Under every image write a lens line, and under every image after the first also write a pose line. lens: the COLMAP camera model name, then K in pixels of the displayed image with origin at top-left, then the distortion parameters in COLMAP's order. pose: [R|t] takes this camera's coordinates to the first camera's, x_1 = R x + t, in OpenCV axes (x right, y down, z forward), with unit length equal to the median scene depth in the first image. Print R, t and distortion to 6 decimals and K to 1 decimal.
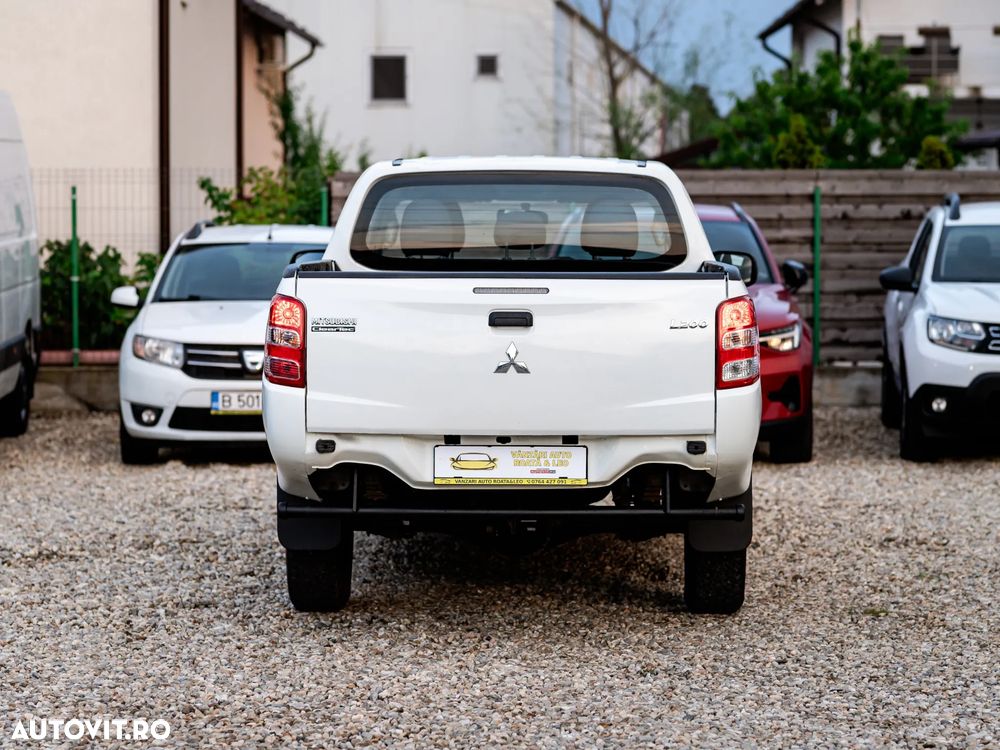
lens RADIAL K [[3464.7, 0, 516.0], [0, 3464.7, 428.5], [0, 0, 1]] dist [0.068121, -1.042500]
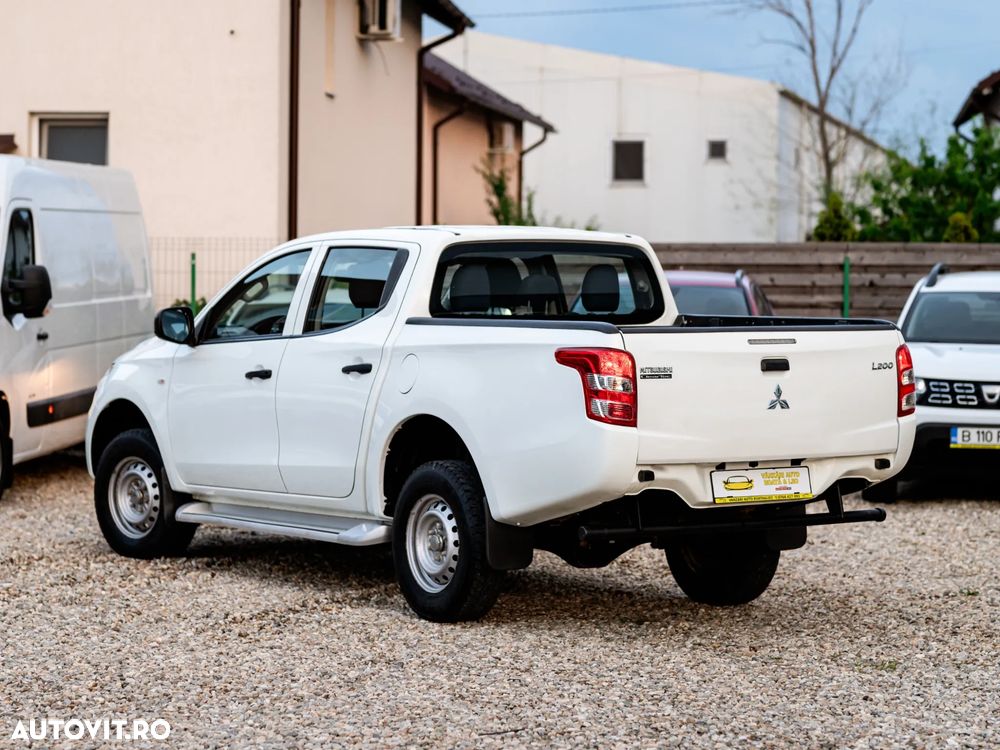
lens RADIAL K [[3202.1, 0, 435.9], [0, 3202.1, 375.7], [0, 0, 1]] dist [0.079308, -0.953388]
pose [[0.987701, 0.012312, -0.155866, 0.118448], [-0.017652, 0.999302, -0.032922, 0.004600], [0.155352, 0.035268, 0.987229, -0.037410]]
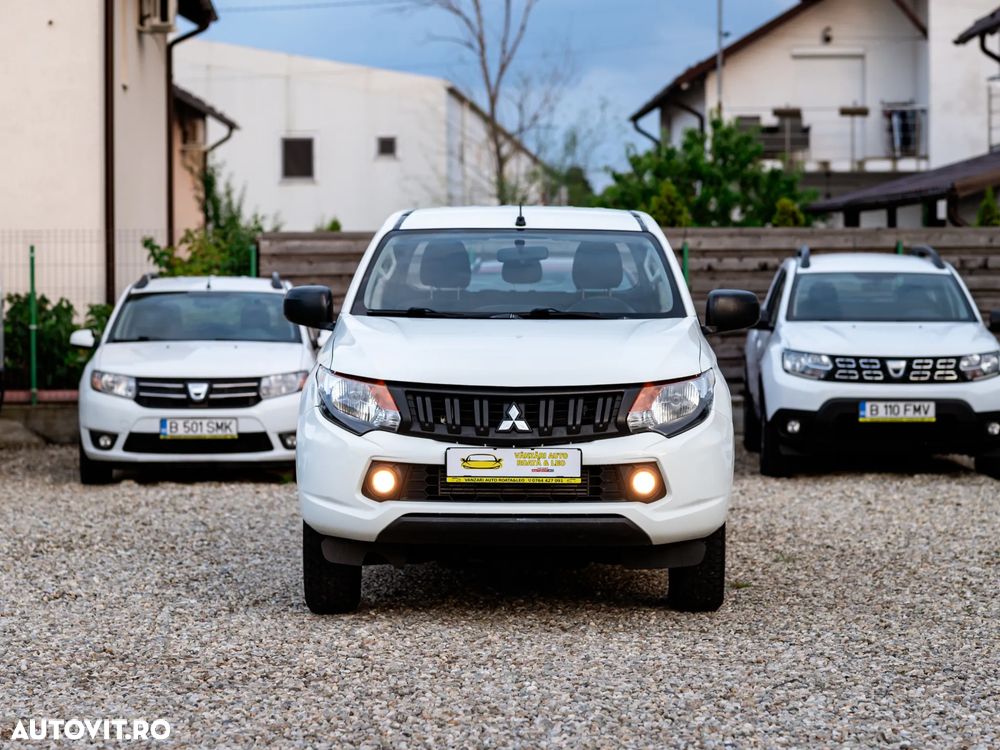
lens RADIAL K [[3226.3, 0, 500.0], [0, 3226.3, 375.0], [0, 0, 1]] dist [0.081985, -1.069569]
pose [[0.999537, -0.006501, 0.029707, -0.006092], [0.007587, 0.999302, -0.036578, 0.012337], [-0.029449, 0.036787, 0.998889, -0.059122]]
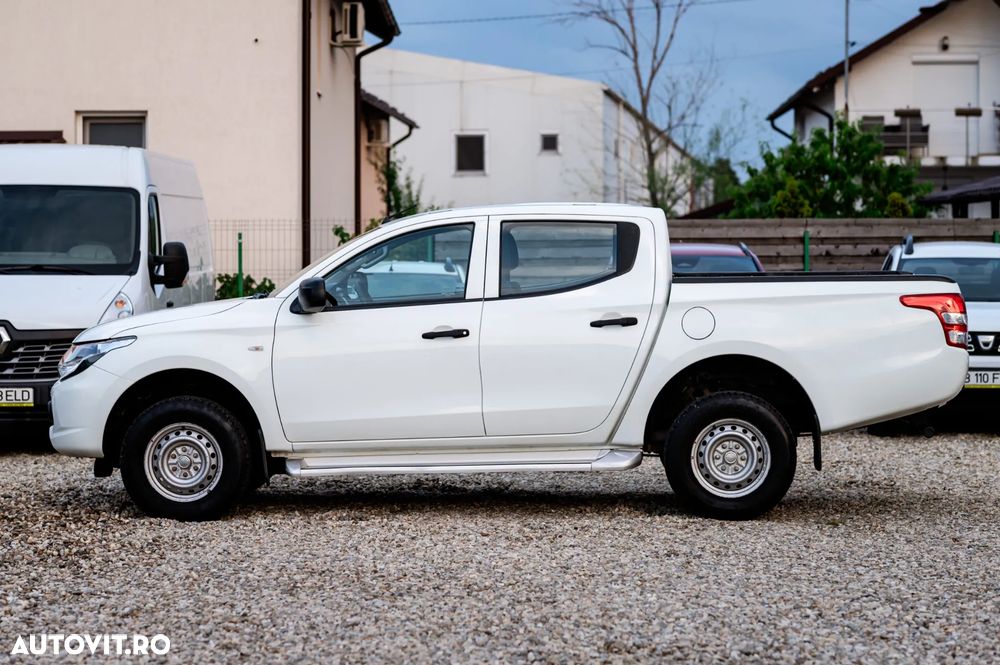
lens RADIAL K [[2990.3, 0, 425.8], [0, 2990.3, 331.1], [0, 0, 1]] dist [0.094496, -0.732623]
pose [[0.998845, -0.001761, -0.048022, -0.002208], [-0.000288, 0.999091, -0.042626, 0.015989], [0.048053, 0.042590, 0.997936, -0.131585]]
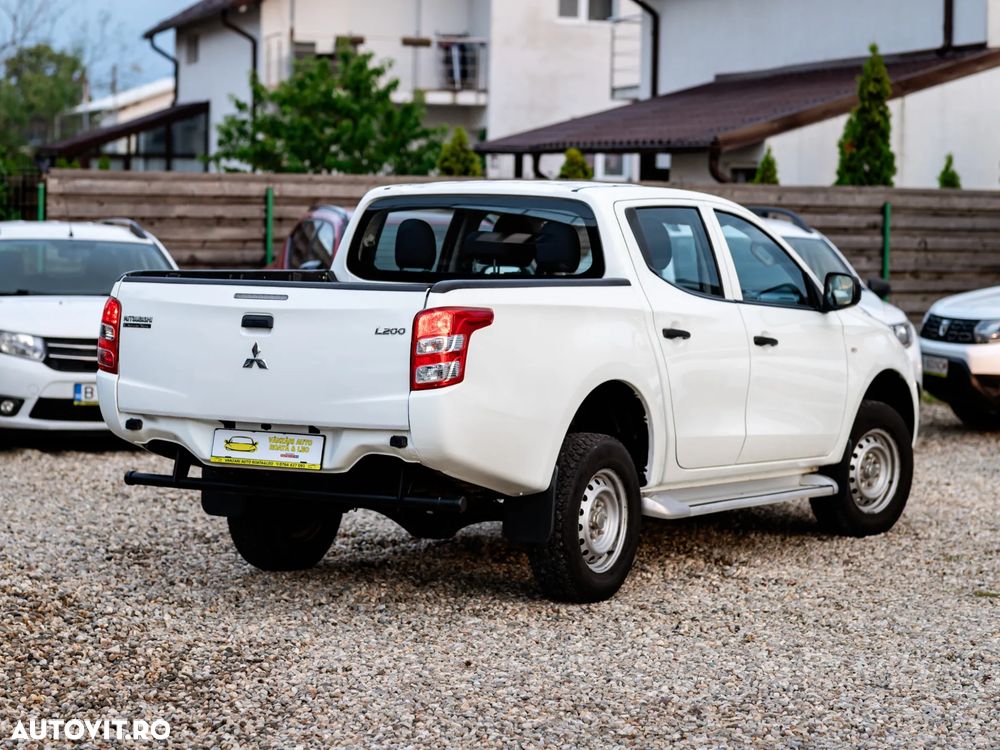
lens RADIAL K [[3170.1, 0, 535.3], [0, 3170.1, 375.3], [0, 0, 1]] dist [0.164207, -2.644732]
pose [[0.951033, 0.001827, 0.309085, -0.211835], [-0.001335, 0.999997, -0.001803, -0.009811], [-0.309087, 0.001302, 0.951033, 0.034577]]
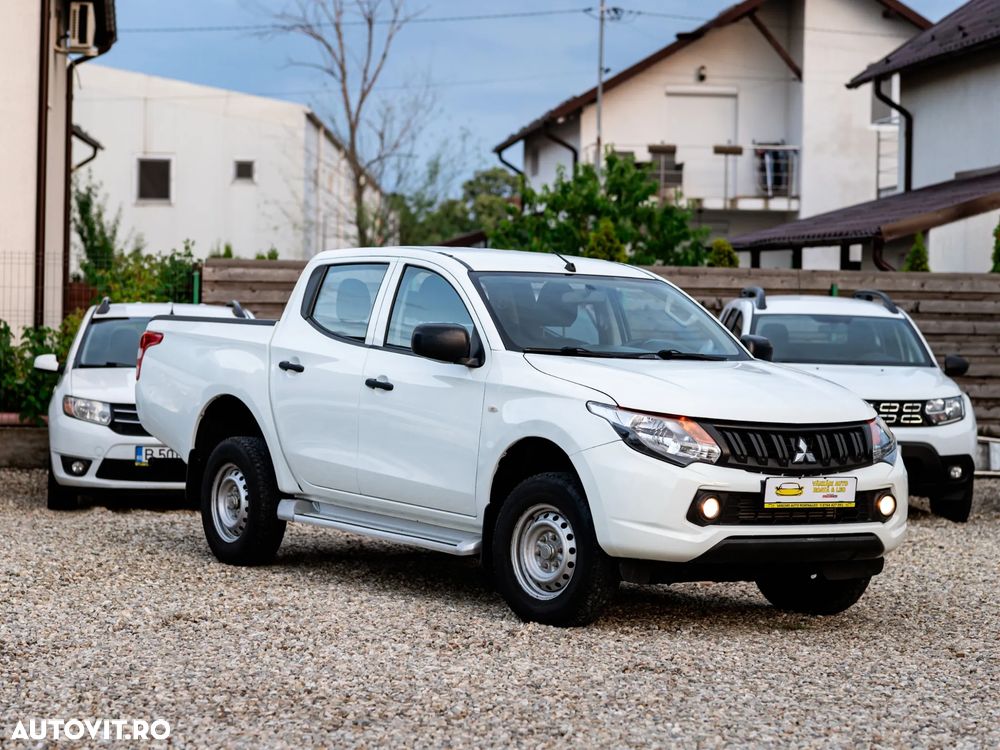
lens RADIAL K [[3226.3, 0, 500.0], [0, 3226.3, 375.0], [0, 0, 1]] dist [0.081985, -1.069569]
pose [[0.994005, 0.016105, 0.108143, -0.070444], [-0.011406, 0.998970, -0.043929, 0.009513], [-0.108739, 0.042432, 0.993164, -0.059528]]
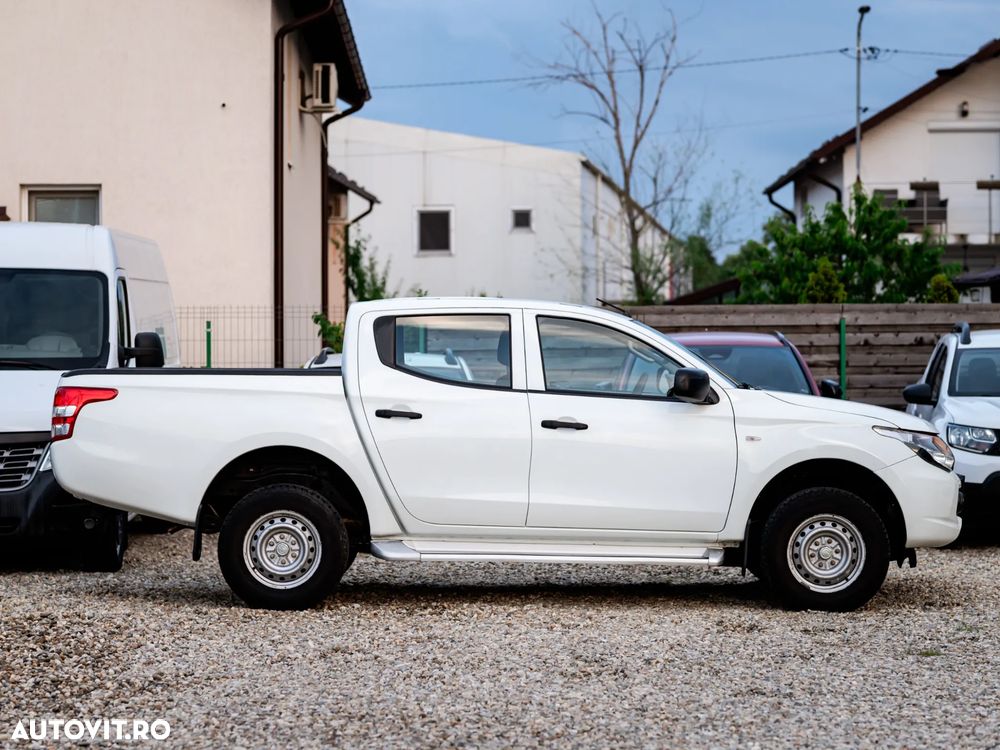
lens RADIAL K [[3243.7, 0, 439.2], [0, 3243.7, 376.7], [0, 0, 1]] dist [0.111948, -1.419722]
pose [[0.999801, -0.005039, -0.019326, -0.028207], [0.003933, 0.998375, -0.056849, 0.011772], [0.019581, 0.056761, 0.998196, -0.095072]]
